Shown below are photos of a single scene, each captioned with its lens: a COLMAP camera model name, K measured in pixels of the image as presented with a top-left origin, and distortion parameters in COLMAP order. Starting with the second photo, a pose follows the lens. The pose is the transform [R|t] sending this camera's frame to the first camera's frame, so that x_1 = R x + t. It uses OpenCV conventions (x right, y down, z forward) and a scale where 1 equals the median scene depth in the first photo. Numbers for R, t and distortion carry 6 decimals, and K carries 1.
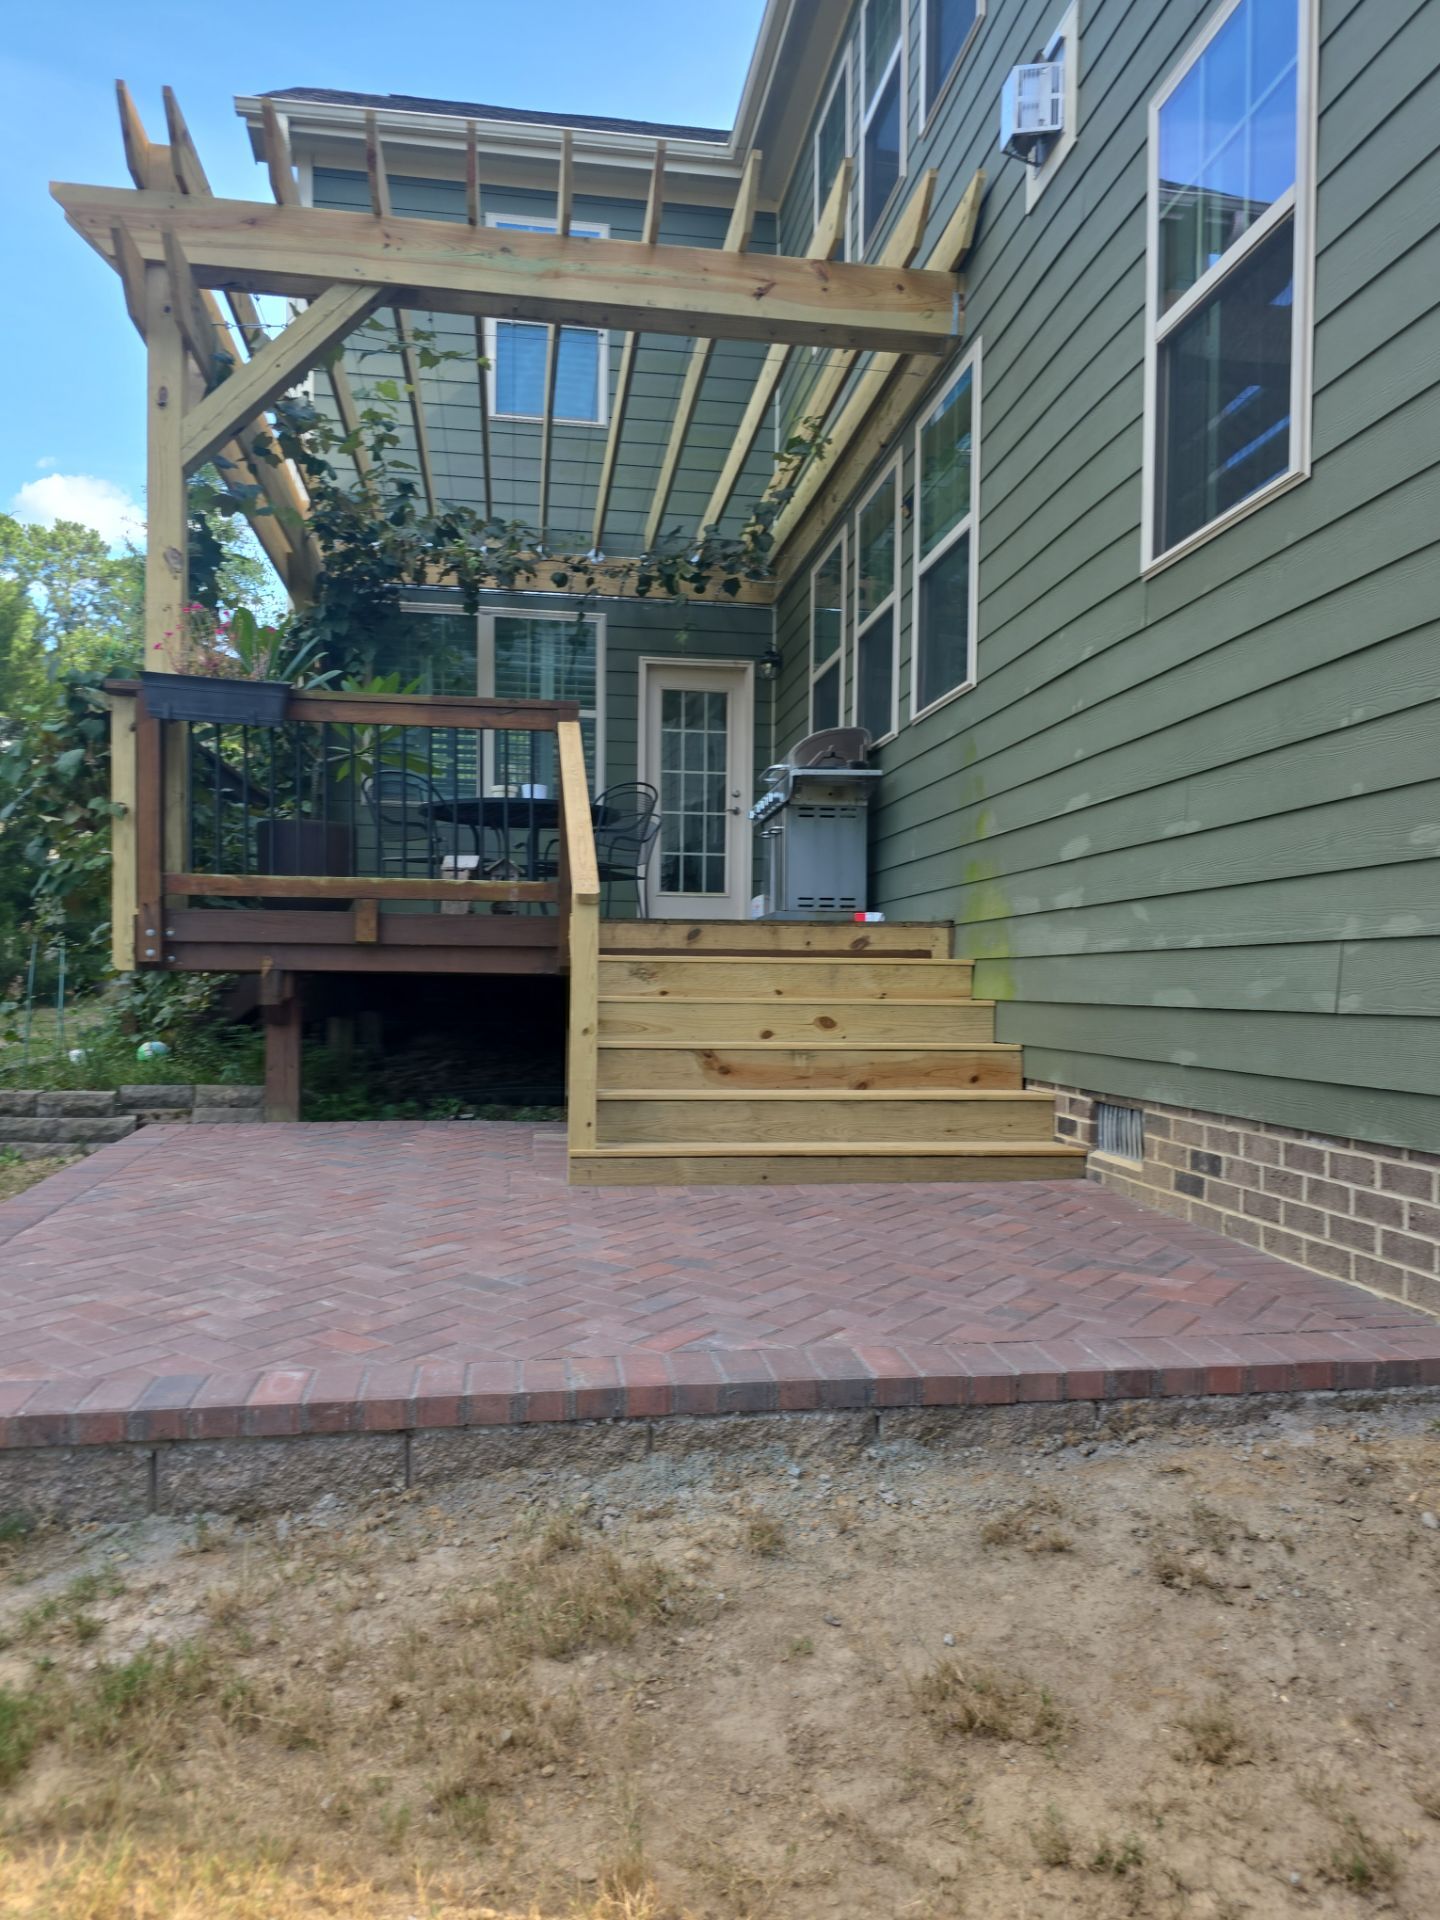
lens RADIAL K [[1343.5, 0, 718.4], [0, 1343.5, 1011.6], [0, 0, 1]] dist [0.058799, -0.060456]
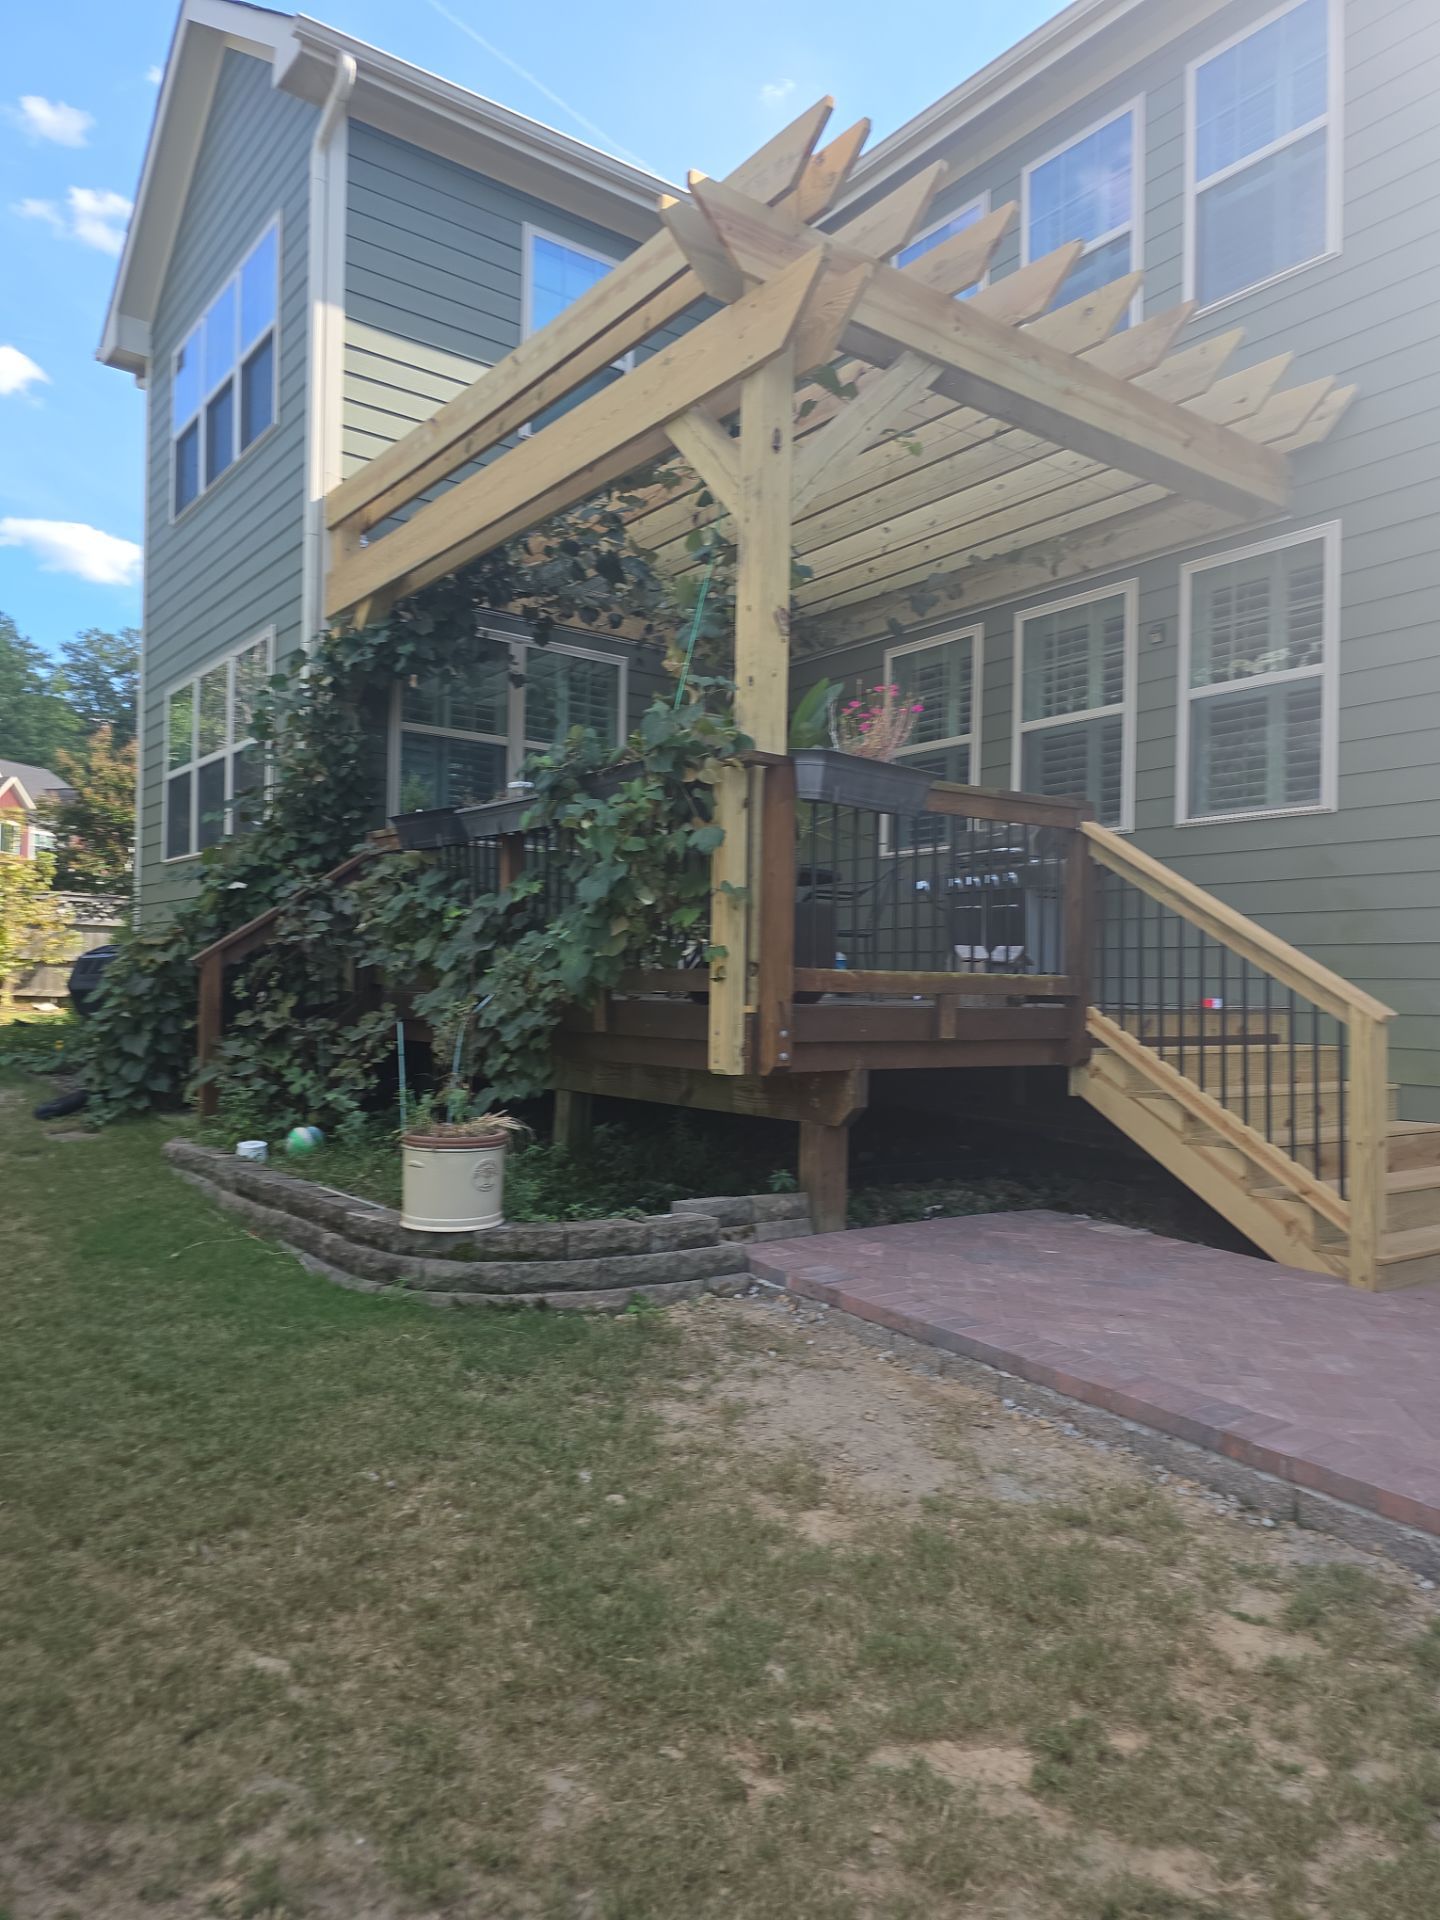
lens RADIAL K [[1343.5, 0, 733.4], [0, 1343.5, 957.7], [0, 0, 1]] dist [0.058799, -0.060456]
pose [[0.877830, 0.021215, 0.478502, -0.862227], [0.000512, 0.998976, -0.045231, -0.067666], [-0.478972, 0.039950, 0.876921, 0.243878]]
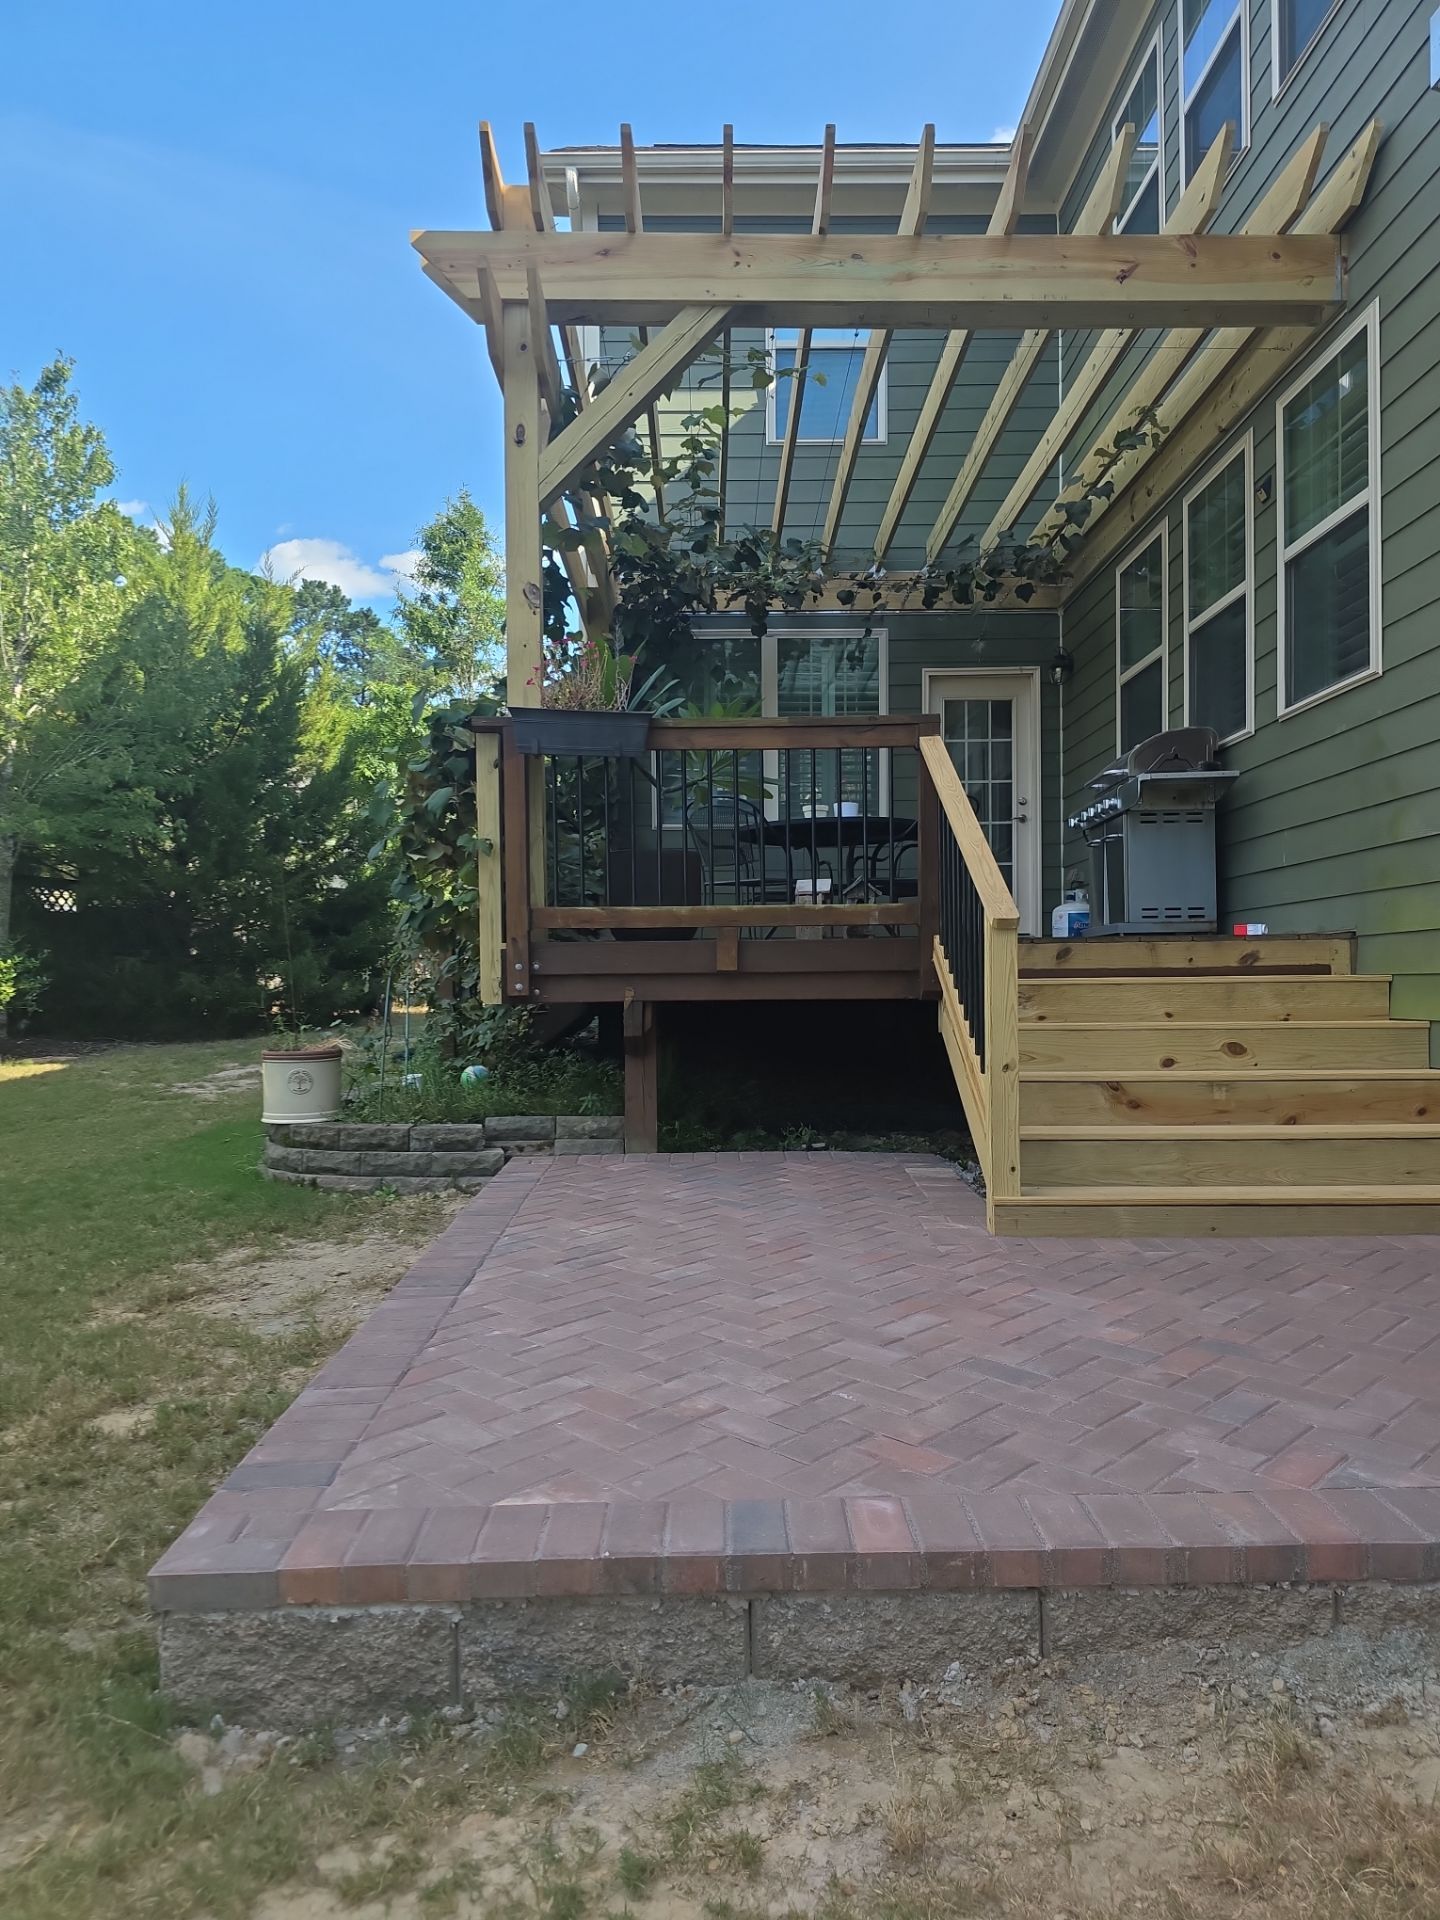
lens RADIAL K [[1293.4, 0, 729.4], [0, 1293.4, 980.6], [0, 0, 1]] dist [0.061033, -0.058546]
pose [[0.990462, -0.020151, -0.136302, -0.134849], [0.016433, 0.999463, -0.028348, -0.018391], [0.136800, 0.025838, 0.990262, 0.077156]]
